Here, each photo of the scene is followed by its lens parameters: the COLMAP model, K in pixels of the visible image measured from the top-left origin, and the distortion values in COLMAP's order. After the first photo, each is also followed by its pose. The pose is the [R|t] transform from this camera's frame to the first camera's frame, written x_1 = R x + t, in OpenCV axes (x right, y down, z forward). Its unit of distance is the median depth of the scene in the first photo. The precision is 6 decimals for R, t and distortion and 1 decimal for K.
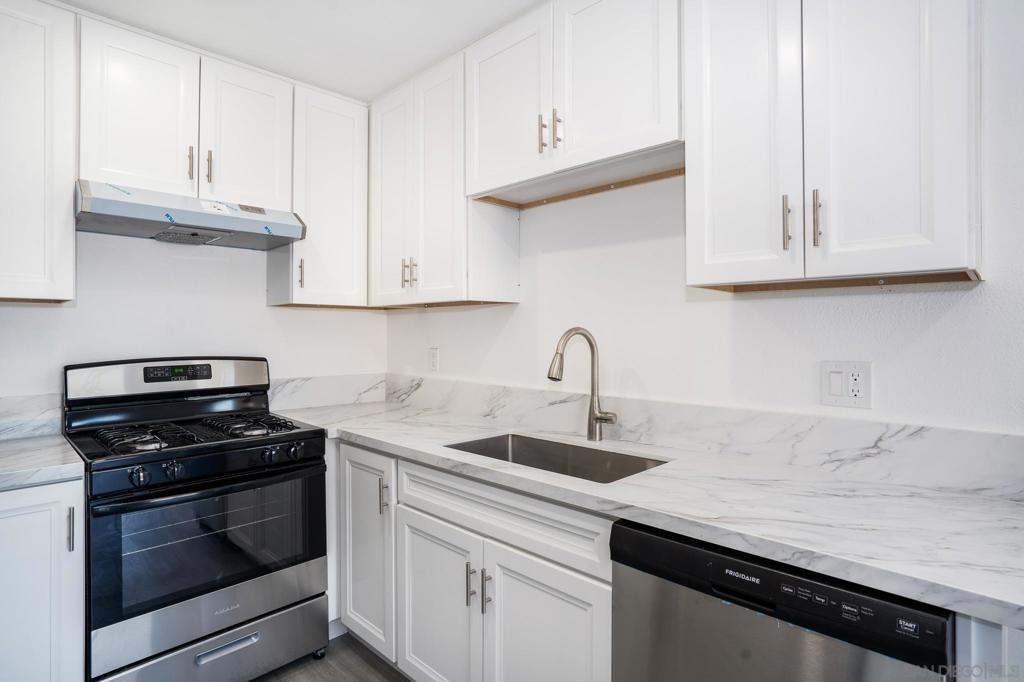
lens RADIAL K [[540.1, 0, 511.6], [0, 540.1, 333.3], [0, 0, 1]] dist [0.001171, 0.000139]
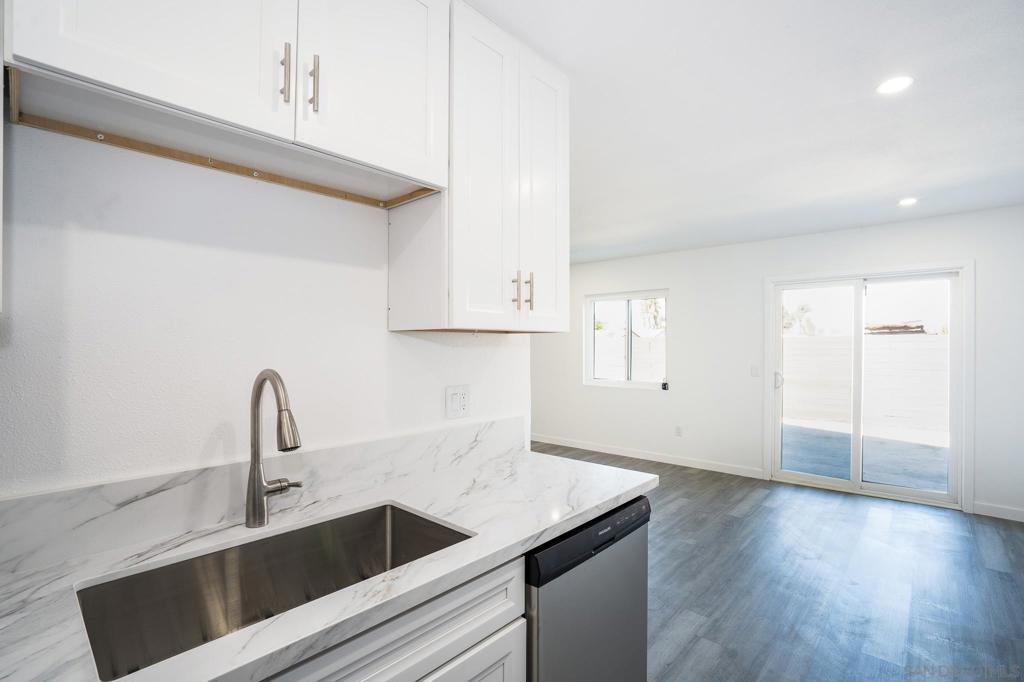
lens RADIAL K [[476.1, 0, 513.2], [0, 476.1, 346.1], [0, 0, 1]] dist [-0.015372, 0.000151]
pose [[-0.015729, 0.006887, 0.999853, -0.540066], [0.006478, 0.999956, -0.006786, -0.034874], [-0.999855, 0.006370, -0.015772, 0.770917]]
